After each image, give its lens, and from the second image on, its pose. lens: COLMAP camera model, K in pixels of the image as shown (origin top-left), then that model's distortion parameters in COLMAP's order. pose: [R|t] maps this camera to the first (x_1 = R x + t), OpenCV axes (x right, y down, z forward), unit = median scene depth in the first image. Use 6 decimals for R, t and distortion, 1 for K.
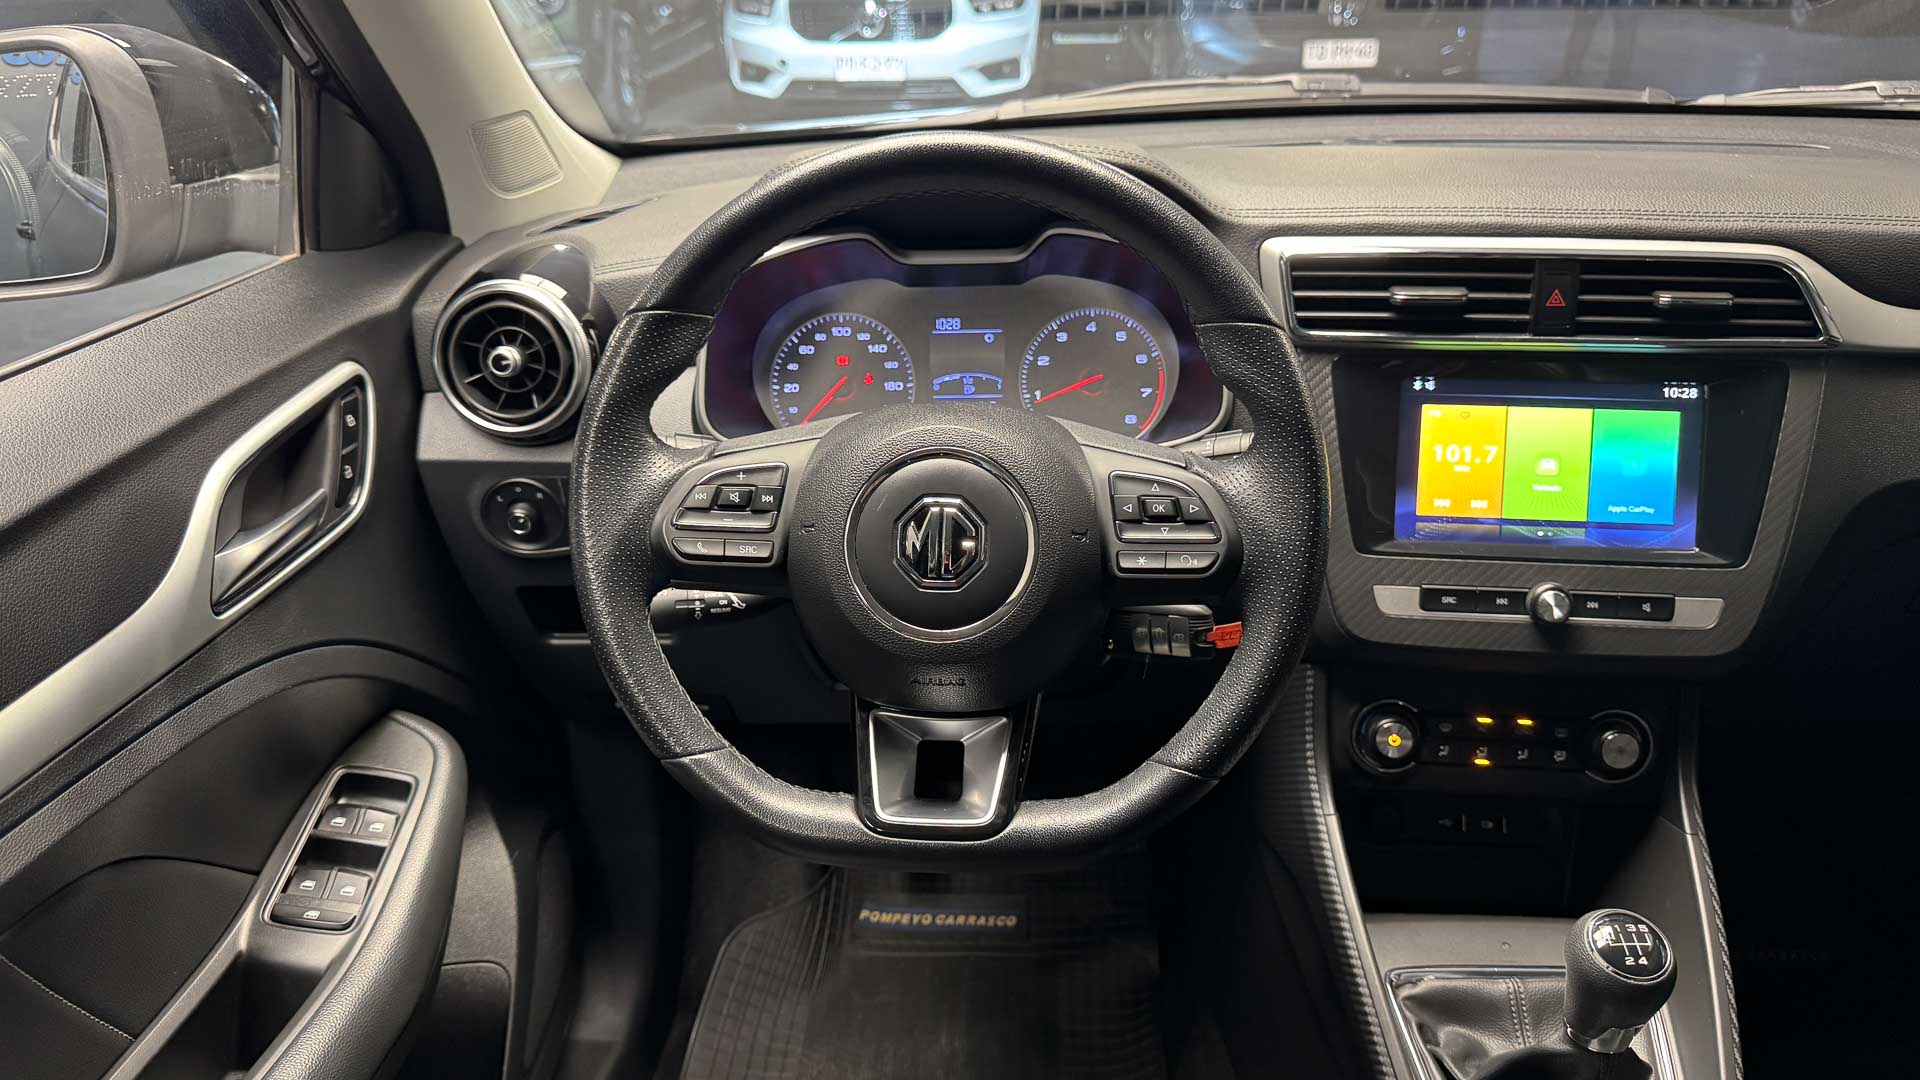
lens RADIAL K [[1373.4, 0, 952.9], [0, 1373.4, 543.9], [0, 0, 1]] dist [0.150941, -0.296554]
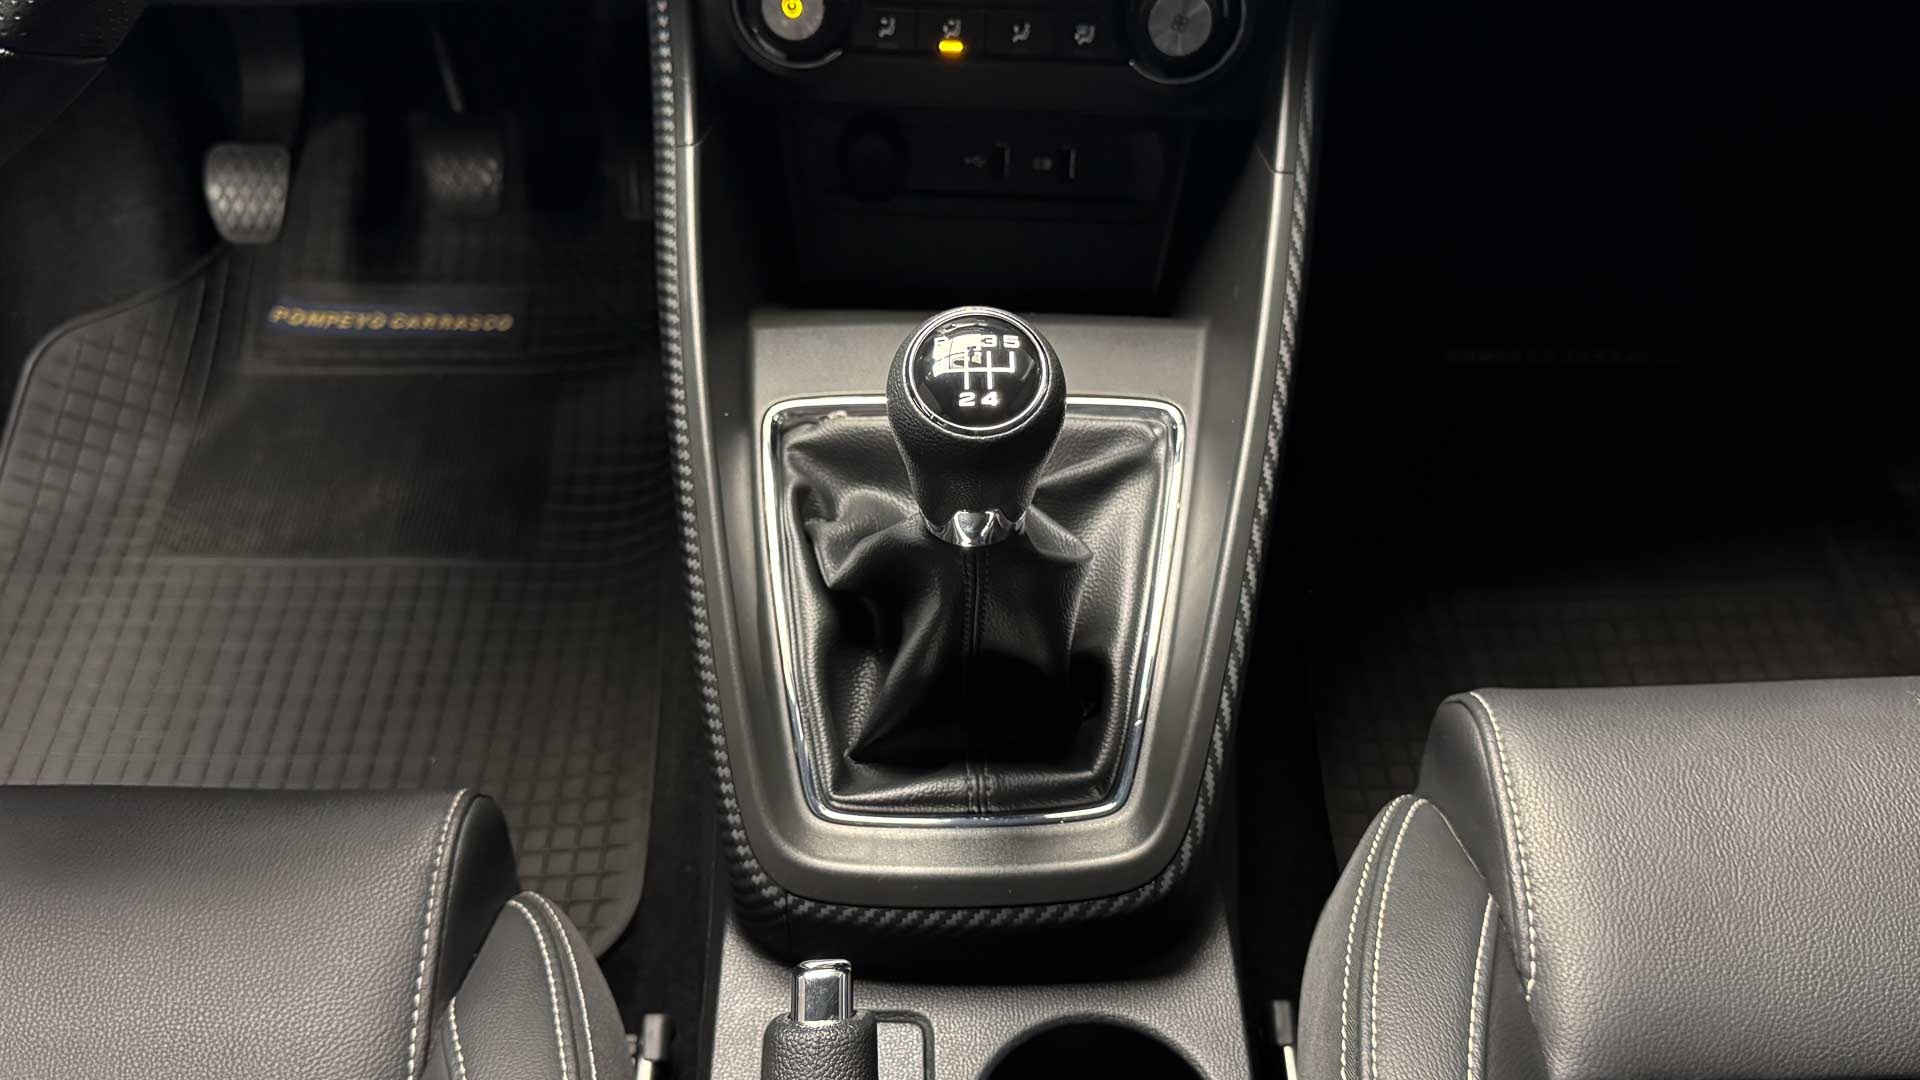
lens RADIAL K [[1718.1, 0, 951.7], [0, 1718.1, 575.5], [0, 0, 1]] dist [0.166563, -0.419567]
pose [[0.999248, -0.017934, 0.034392, 0.364666], [0.002389, 0.913460, 0.406921, 0.067188], [-0.038713, -0.406533, 0.912816, 0.277947]]
